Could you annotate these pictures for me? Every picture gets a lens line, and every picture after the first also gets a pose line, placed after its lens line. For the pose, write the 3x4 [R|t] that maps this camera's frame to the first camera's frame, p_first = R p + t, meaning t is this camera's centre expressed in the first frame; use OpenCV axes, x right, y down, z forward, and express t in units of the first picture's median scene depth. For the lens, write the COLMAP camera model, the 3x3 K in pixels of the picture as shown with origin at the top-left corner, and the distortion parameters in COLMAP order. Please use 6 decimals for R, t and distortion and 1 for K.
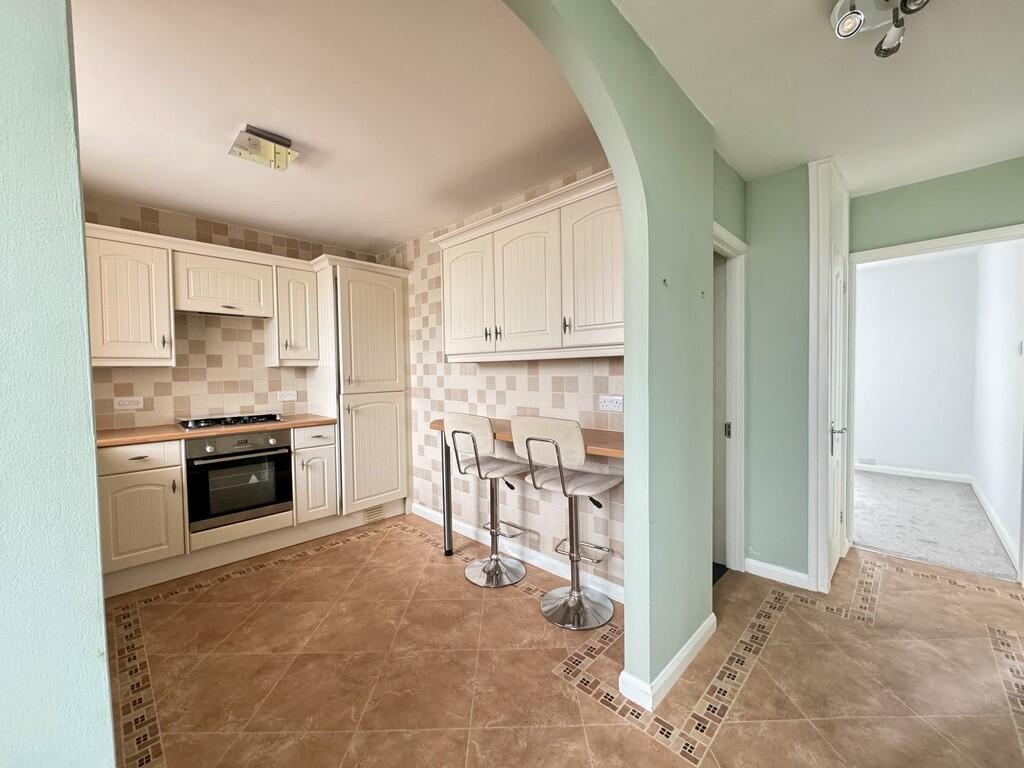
lens RADIAL K [[409.8, 0, 513.3], [0, 409.8, 382.6], [0, 0, 1]] dist [-0.000457, -0.000045]
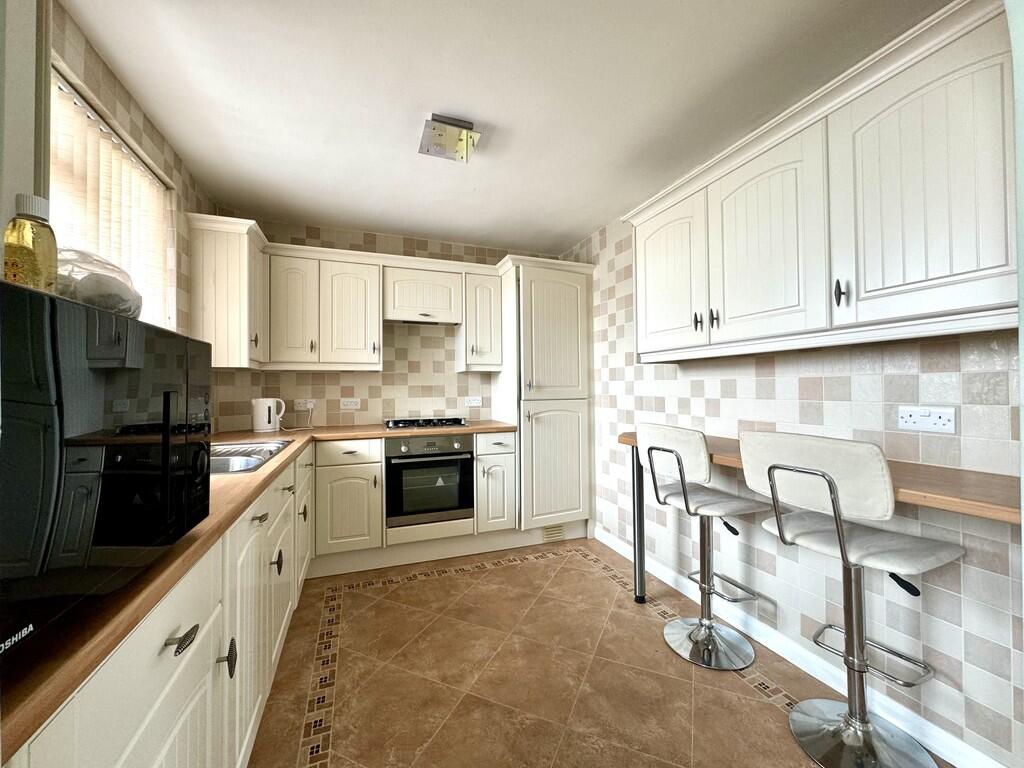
lens RADIAL K [[409.8, 0, 513.3], [0, 409.8, 382.6], [0, 0, 1]] dist [-0.000457, -0.000045]
pose [[0.907084, 0.001844, -0.420945, -0.048241], [-0.017407, 0.999299, -0.033132, 0.022670], [0.420589, 0.037381, 0.906481, 0.159147]]
